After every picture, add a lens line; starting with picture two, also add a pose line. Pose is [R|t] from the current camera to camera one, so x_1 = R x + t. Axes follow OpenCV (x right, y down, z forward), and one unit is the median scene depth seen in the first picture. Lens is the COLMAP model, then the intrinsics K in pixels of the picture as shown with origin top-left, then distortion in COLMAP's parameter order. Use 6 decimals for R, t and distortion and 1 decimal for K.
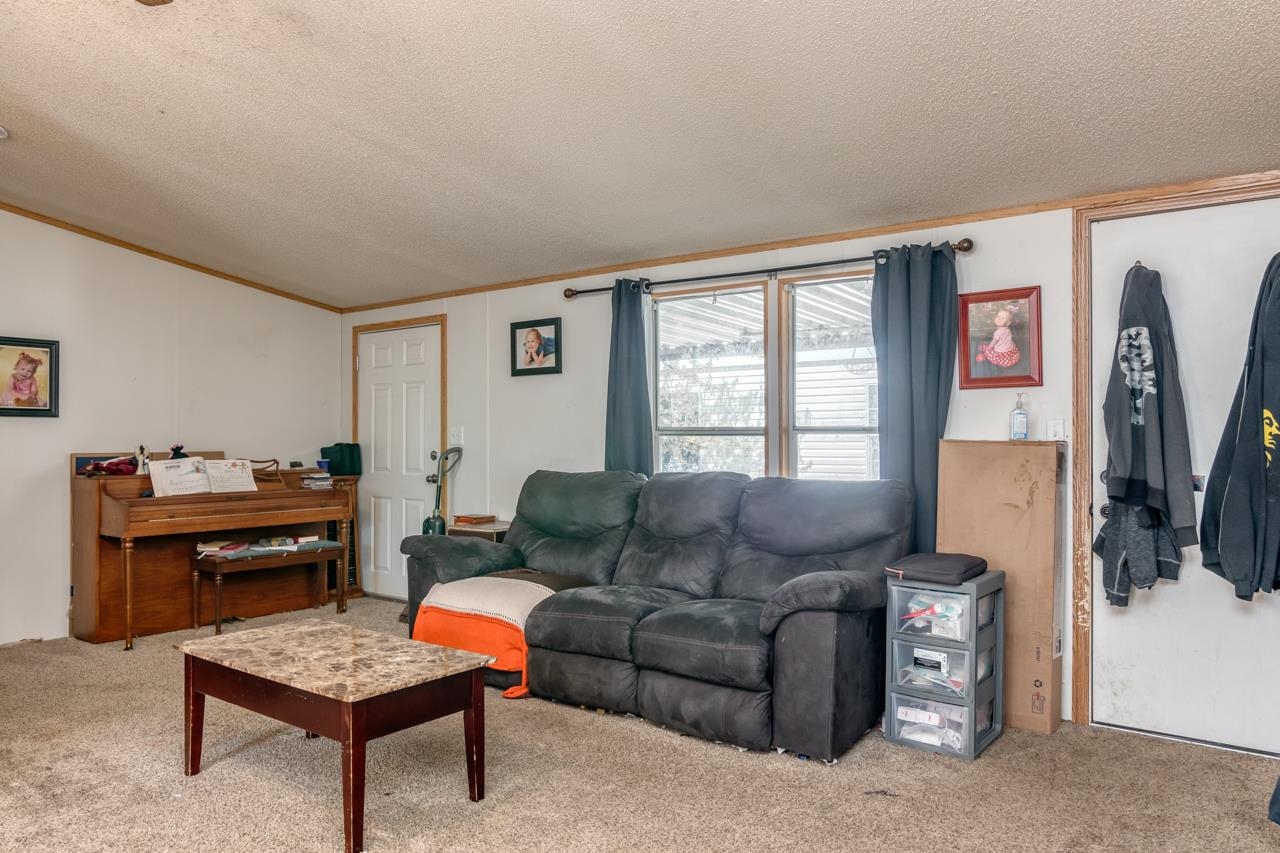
lens RADIAL K [[883.5, 0, 642.3], [0, 883.5, 426.6], [0, 0, 1]] dist [-0.026483, 0.019101]
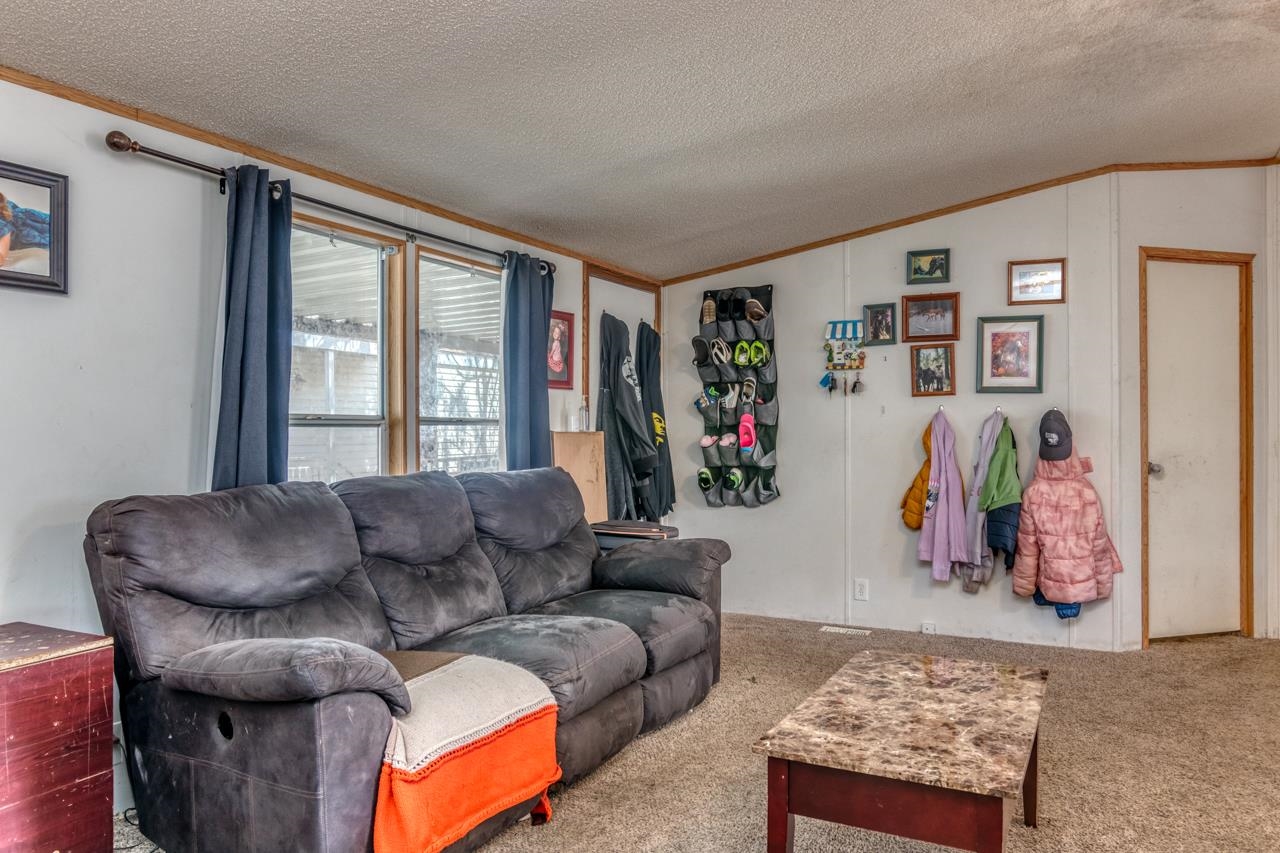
lens RADIAL K [[883.5, 0, 643.0], [0, 883.5, 422.5], [0, 0, 1]] dist [-0.026483, 0.019101]
pose [[-0.155490, 0.006395, 0.987817, -0.868736], [-0.013017, 0.999879, -0.008522, 0.012713], [-0.987752, -0.014184, -0.155387, 1.091992]]
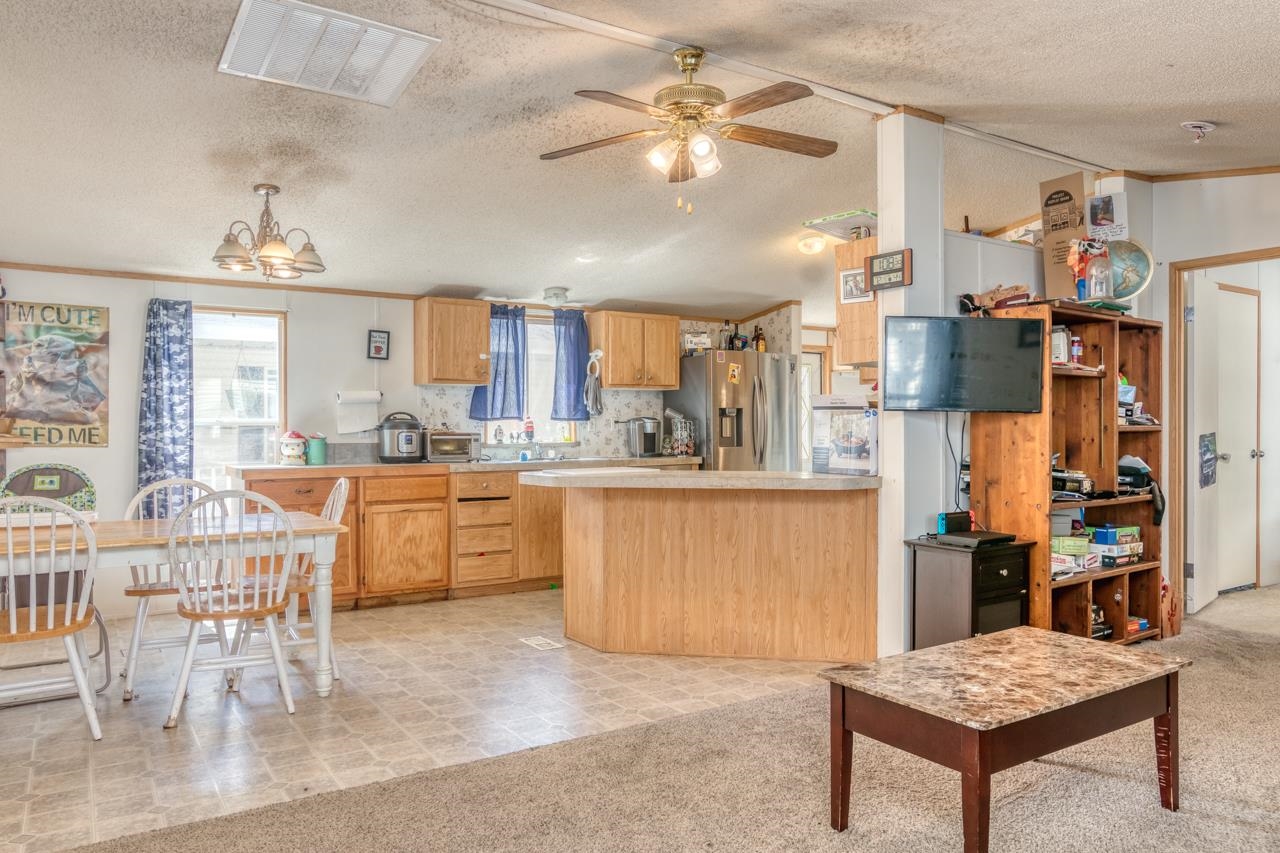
lens RADIAL K [[883.5, 0, 635.2], [0, 883.5, 431.2], [0, 0, 1]] dist [-0.026483, 0.019101]
pose [[-0.341847, 0.004465, -0.939745, 0.478494], [0.013877, 0.999904, -0.000297, 0.011714], [0.939653, -0.013142, -0.341876, 0.760203]]
